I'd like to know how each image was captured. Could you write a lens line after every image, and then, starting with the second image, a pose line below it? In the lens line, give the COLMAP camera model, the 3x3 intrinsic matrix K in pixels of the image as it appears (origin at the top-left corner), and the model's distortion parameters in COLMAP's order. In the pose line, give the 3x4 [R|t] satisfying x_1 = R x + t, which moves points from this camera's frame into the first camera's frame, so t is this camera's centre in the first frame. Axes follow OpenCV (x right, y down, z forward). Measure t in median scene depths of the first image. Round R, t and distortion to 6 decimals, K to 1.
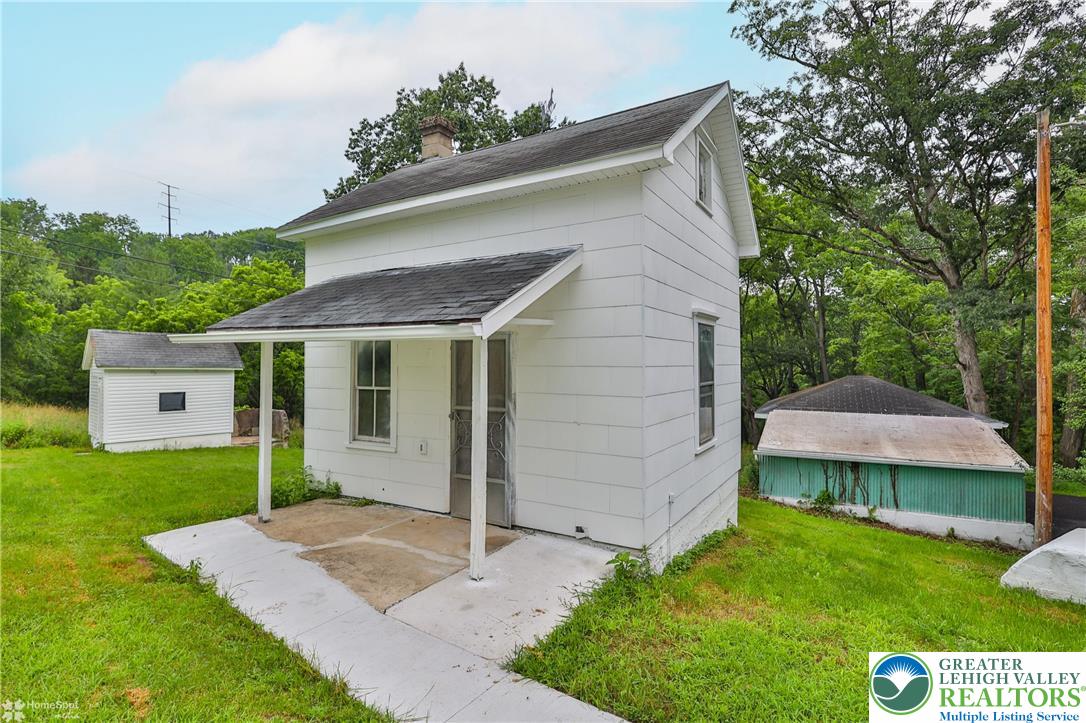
lens RADIAL K [[530.0, 0, 543.0], [0, 530.0, 361.5], [0, 0, 1]] dist [-0.000188, 0.000067]
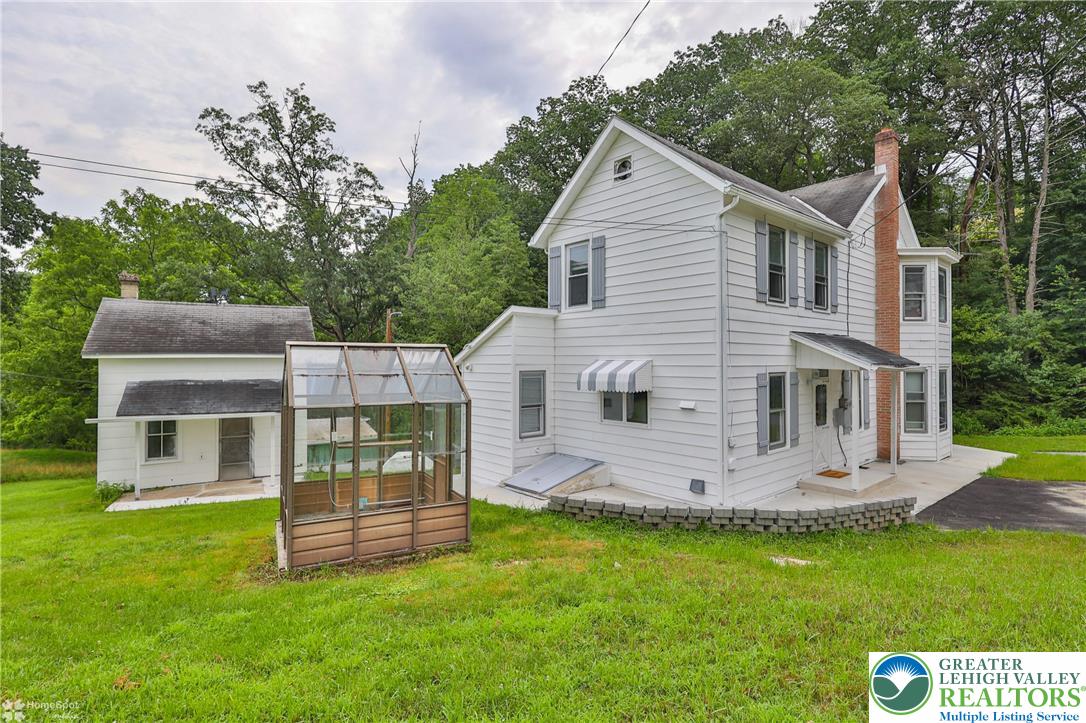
lens RADIAL K [[530.0, 0, 543.0], [0, 530.0, 361.5], [0, 0, 1]] dist [-0.000188, 0.000067]
pose [[0.476817, 0.003333, 0.878996, -1.432666], [-0.003597, 0.999992, -0.001841, -0.238247], [-0.878995, -0.002284, 0.476825, -1.328465]]
